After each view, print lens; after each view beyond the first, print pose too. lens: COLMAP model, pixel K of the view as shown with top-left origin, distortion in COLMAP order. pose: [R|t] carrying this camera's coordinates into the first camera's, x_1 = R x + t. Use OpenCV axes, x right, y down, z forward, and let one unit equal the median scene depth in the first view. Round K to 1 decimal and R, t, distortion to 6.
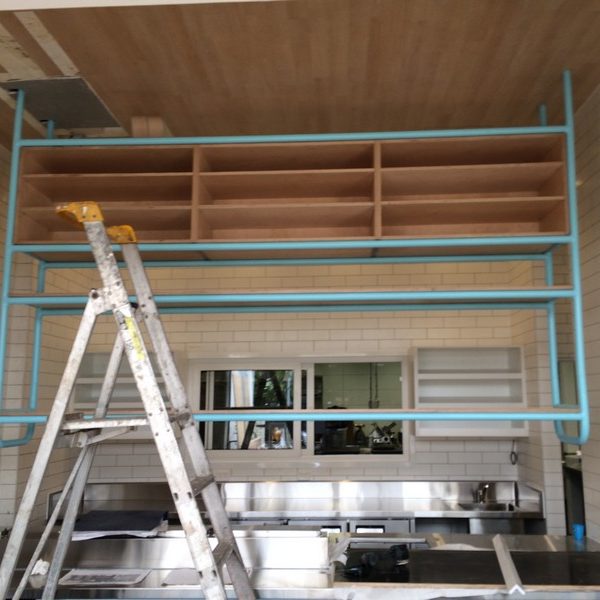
lens RADIAL K [[676.1, 0, 313.2], [0, 676.1, 303.8], [0, 0, 1]] dist [0.035986, 0.000000]
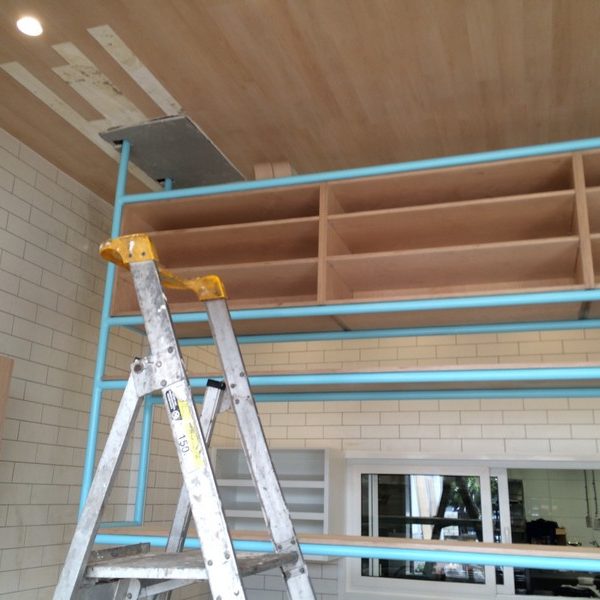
lens RADIAL K [[676.1, 0, 281.5], [0, 676.1, 291.3], [0, 0, 1]] dist [0.035986, 0.000000]
pose [[0.949197, -0.058237, -0.309247, 0.015949], [0.009482, 0.987573, -0.156876, 0.013052], [0.314540, 0.145974, 0.937953, 0.278832]]
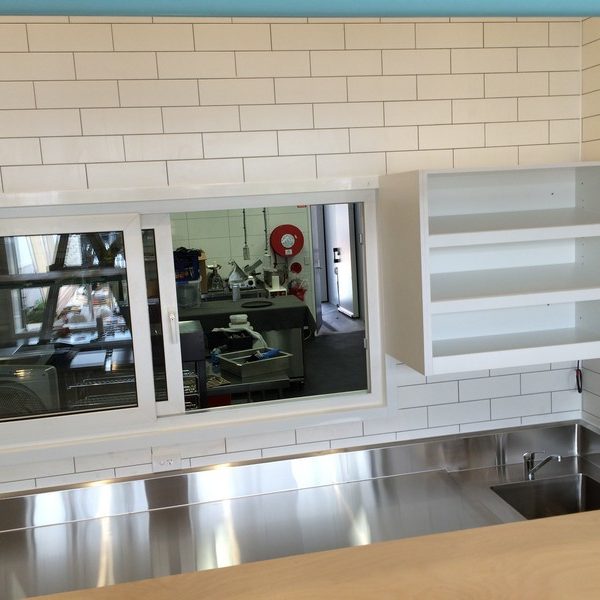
lens RADIAL K [[676.1, 0, 304.1], [0, 676.1, 301.7], [0, 0, 1]] dist [0.035986, 0.000000]
pose [[0.970455, -0.073913, 0.229681, -0.031560], [0.007613, 0.960830, 0.277035, 0.038510], [-0.241161, -0.267102, 0.933005, 0.945730]]
